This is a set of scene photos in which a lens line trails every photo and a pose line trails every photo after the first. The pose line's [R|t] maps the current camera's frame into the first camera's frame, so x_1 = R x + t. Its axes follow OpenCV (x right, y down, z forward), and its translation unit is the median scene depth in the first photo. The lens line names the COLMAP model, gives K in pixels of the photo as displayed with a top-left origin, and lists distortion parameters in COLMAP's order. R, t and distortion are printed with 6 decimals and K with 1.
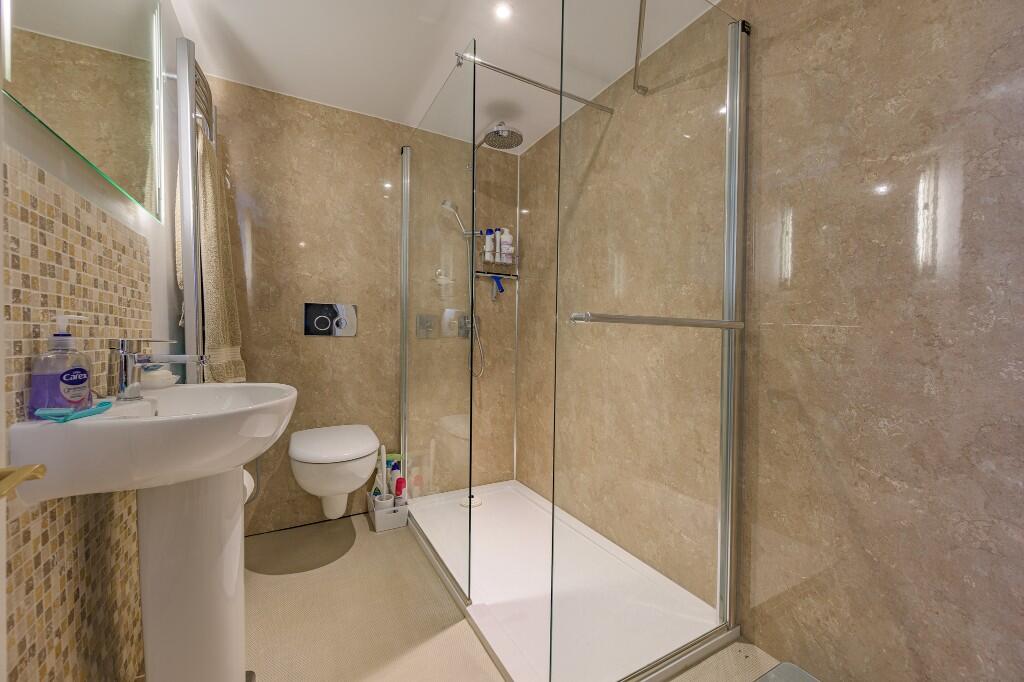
lens RADIAL K [[400.4, 0, 517.6], [0, 400.4, 341.6], [0, 0, 1]] dist [-0.002641, -0.000525]
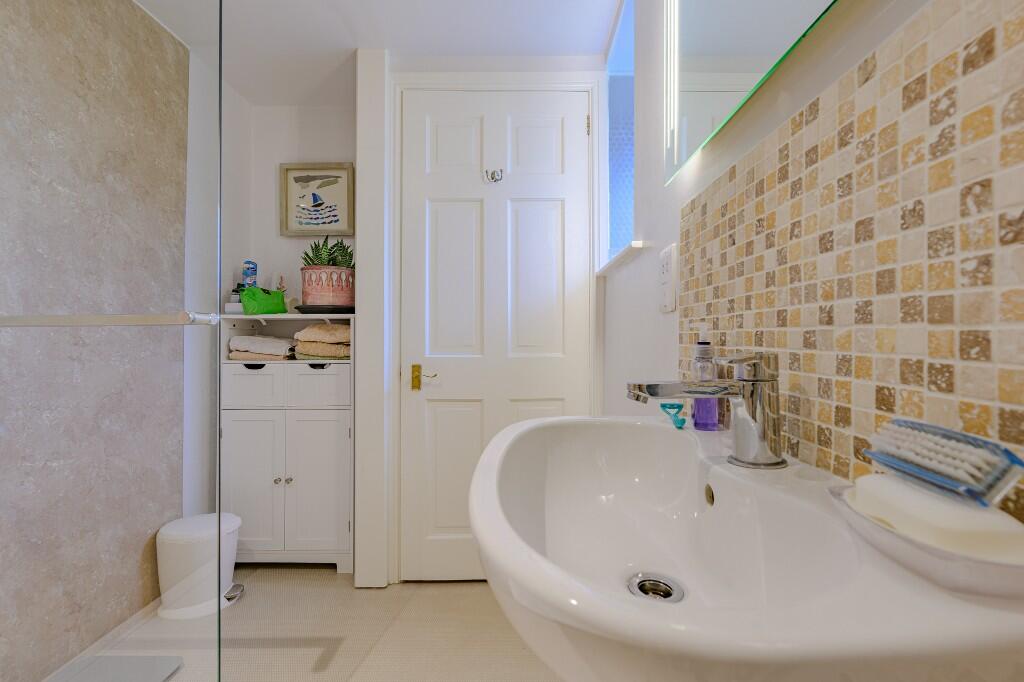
lens RADIAL K [[400.4, 0, 515.3], [0, 400.4, 340.7], [0, 0, 1]] dist [-0.002641, -0.000525]
pose [[-0.873266, -0.008406, 0.487171, -0.891052], [-0.000050, 0.999853, 0.017164, -0.028694], [-0.487243, 0.014964, -0.873138, 1.526250]]
